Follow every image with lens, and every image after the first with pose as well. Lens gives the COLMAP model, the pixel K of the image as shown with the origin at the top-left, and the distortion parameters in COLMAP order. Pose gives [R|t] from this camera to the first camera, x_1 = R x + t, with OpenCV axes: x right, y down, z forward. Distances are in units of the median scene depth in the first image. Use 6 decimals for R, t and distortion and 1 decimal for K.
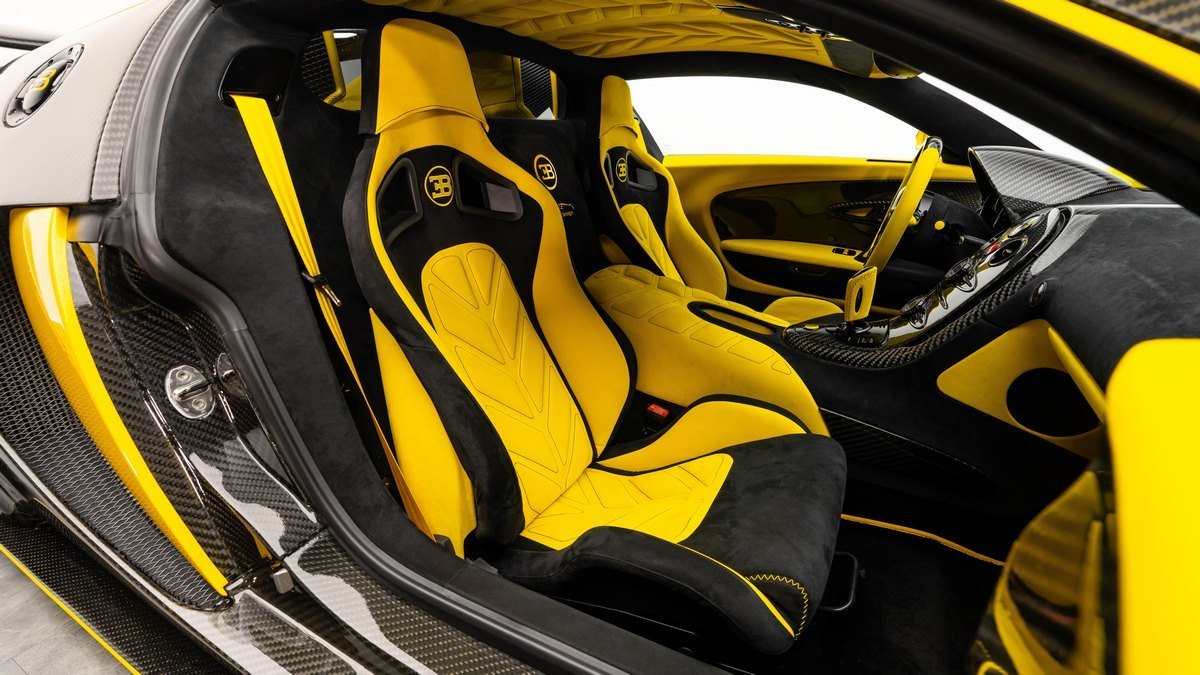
lens RADIAL K [[556.6, 0, 600.0], [0, 556.6, 337.5], [0, 0, 1]] dist [-0.055386, 0.000490]
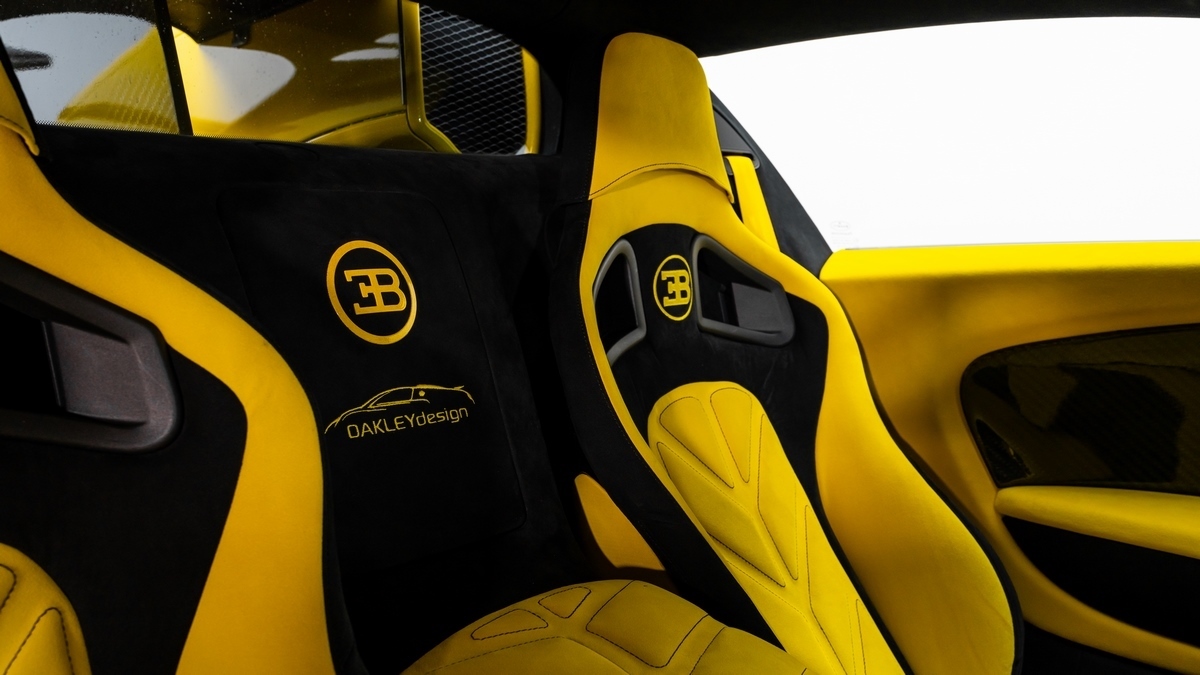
lens RADIAL K [[1144.6, 0, 600.0], [0, 1144.6, 337.5], [0, 0, 1]] dist [0.068586, 0.012957]
pose [[0.981615, 0.008859, -0.190665, 0.163191], [-0.056582, 0.967528, -0.246351, -0.109854], [0.182291, 0.252610, 0.950241, 0.376463]]
